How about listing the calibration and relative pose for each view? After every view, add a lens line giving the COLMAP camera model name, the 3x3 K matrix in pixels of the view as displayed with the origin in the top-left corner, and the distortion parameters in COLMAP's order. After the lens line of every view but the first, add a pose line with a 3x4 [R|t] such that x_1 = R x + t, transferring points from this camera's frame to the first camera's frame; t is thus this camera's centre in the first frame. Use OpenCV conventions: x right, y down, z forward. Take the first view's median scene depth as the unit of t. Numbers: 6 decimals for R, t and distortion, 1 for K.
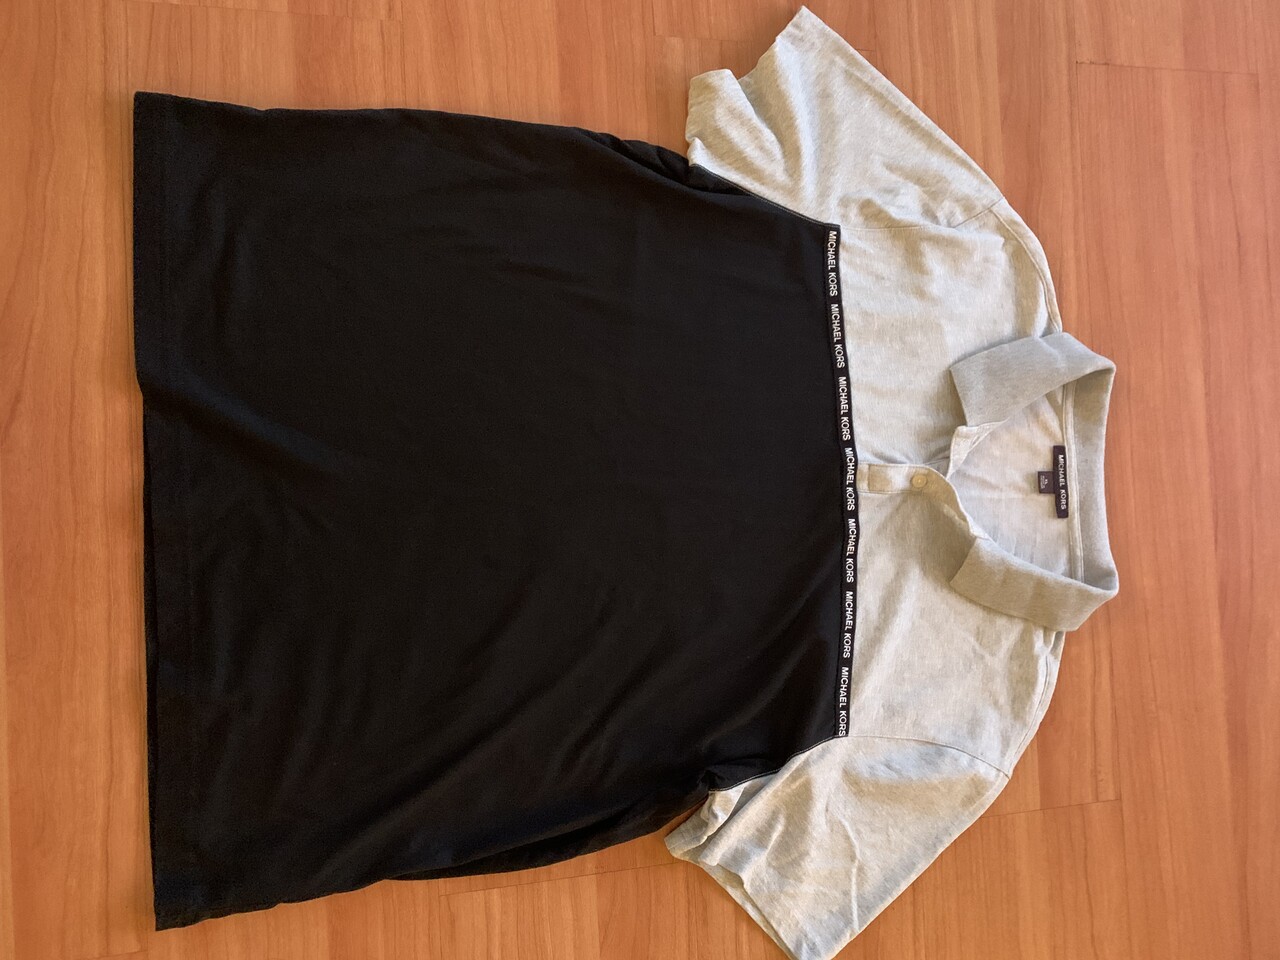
lens RADIAL K [[970.4, 0, 635.7], [0, 970.4, 479.7], [0, 0, 1]] dist [0.021515, -0.006721]
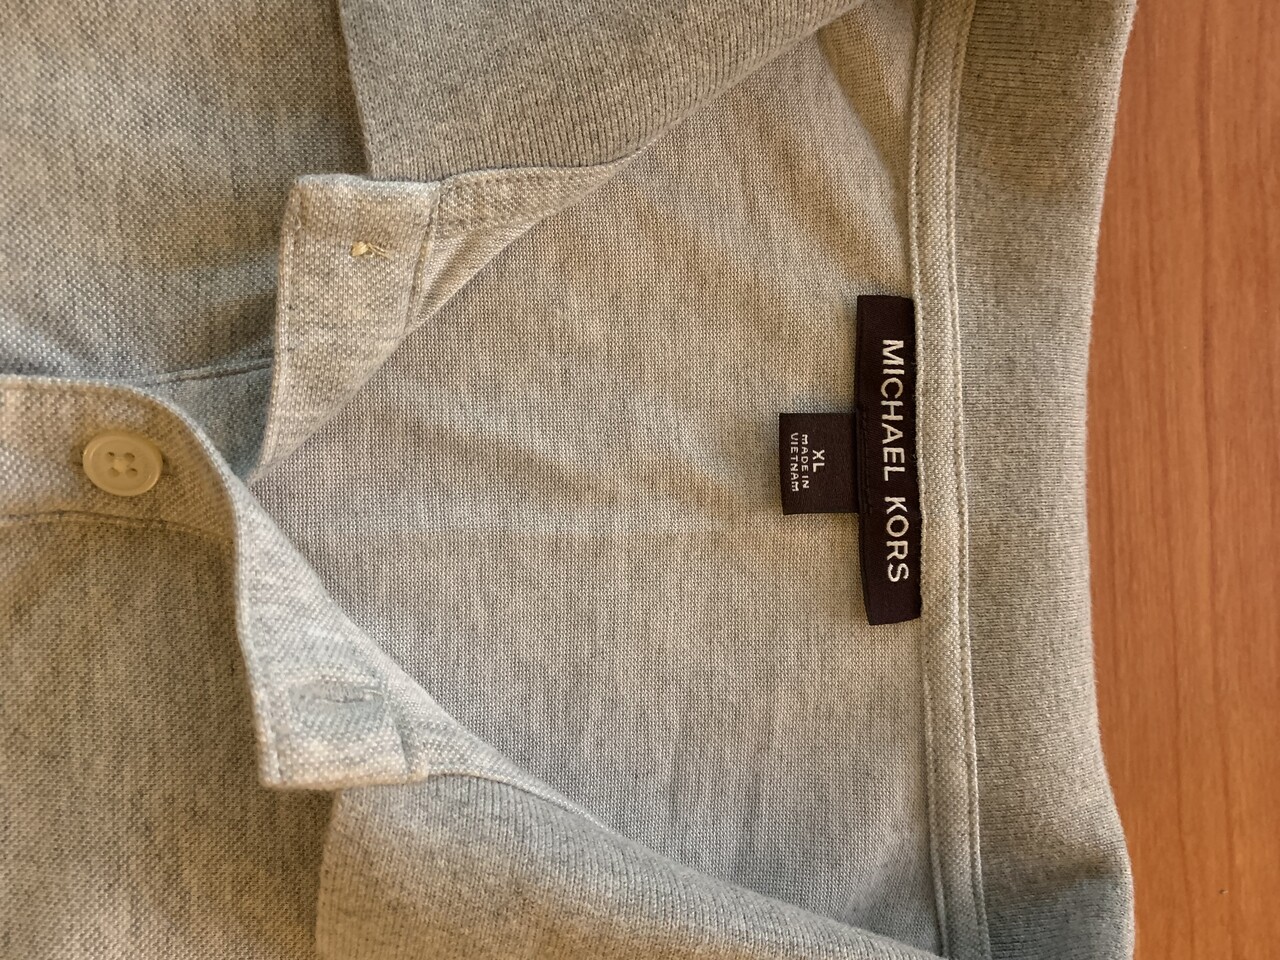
lens RADIAL K [[970.4, 0, 644.1], [0, 970.4, 480.7], [0, 0, 1]] dist [0.021515, -0.006721]
pose [[0.999980, -0.000418, -0.006371, 0.382443], [0.000828, 0.997921, 0.064437, -0.007456], [0.006331, -0.064441, 0.997901, 0.778982]]
